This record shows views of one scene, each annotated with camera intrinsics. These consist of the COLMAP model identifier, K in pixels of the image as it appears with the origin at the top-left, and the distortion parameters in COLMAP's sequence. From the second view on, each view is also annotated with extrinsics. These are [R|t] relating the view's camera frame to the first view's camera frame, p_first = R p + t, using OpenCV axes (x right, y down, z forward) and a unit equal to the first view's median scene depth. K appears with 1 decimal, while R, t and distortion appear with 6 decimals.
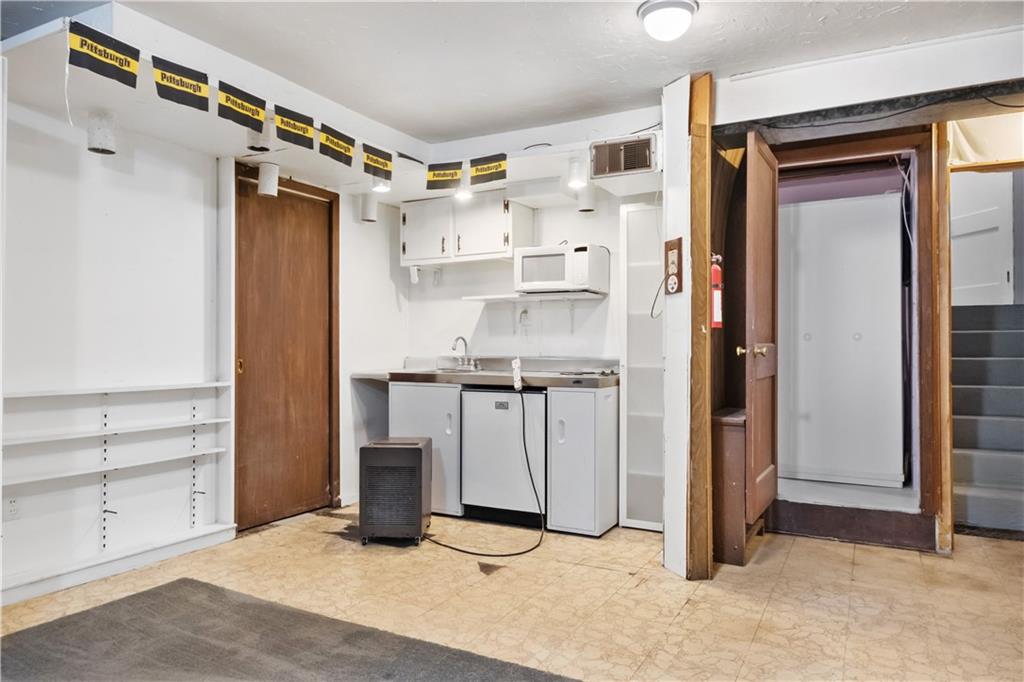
lens RADIAL K [[673.5, 0, 512.0], [0, 673.5, 341.0], [0, 0, 1]] dist [0.005063, 0.002896]
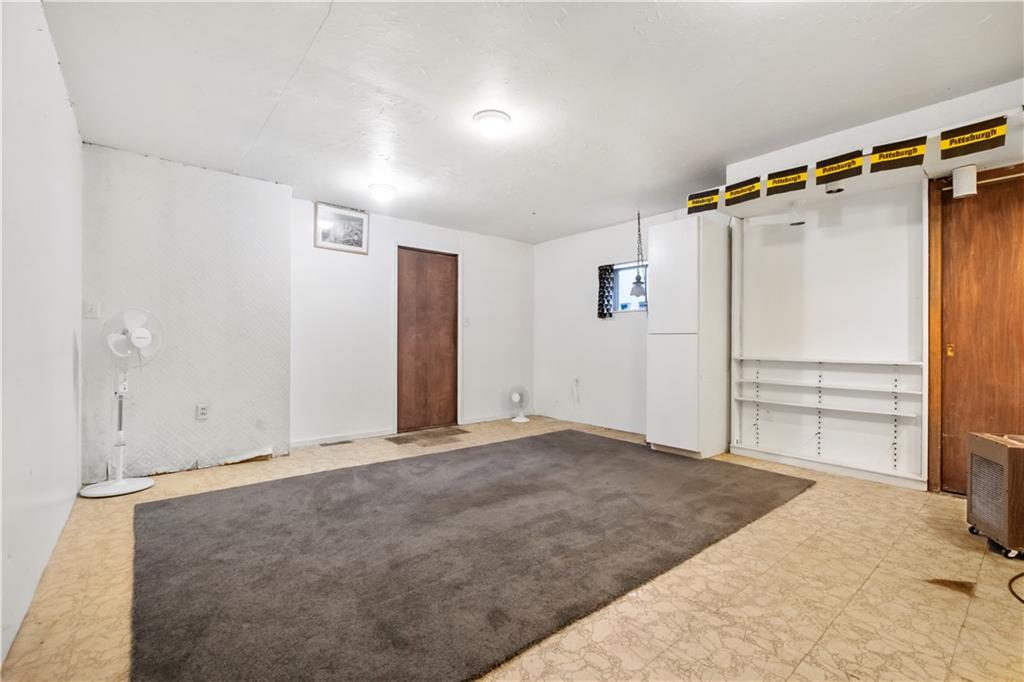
lens RADIAL K [[452.3, 0, 512.0], [0, 452.3, 341.0], [0, 0, 1]] dist [0.001081, 0.000373]
pose [[-0.373236, -0.006318, -0.927715, 0.652455], [0.004277, 0.999954, -0.008531, 0.027037], [0.927726, -0.007152, -0.373192, 0.638888]]
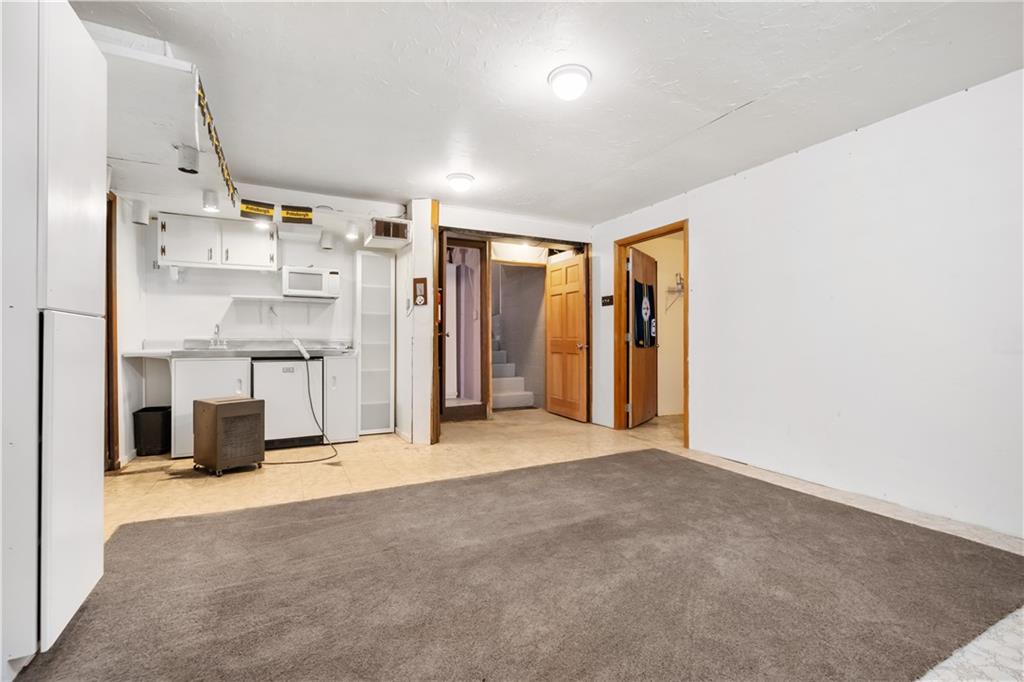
lens RADIAL K [[452.3, 0, 512.0], [0, 452.3, 341.0], [0, 0, 1]] dist [0.001081, 0.000373]
pose [[0.568942, -0.000712, 0.822377, -0.641132], [-0.007828, 0.999950, 0.006282, 0.022875], [-0.822340, -0.010012, 0.568908, 0.011511]]
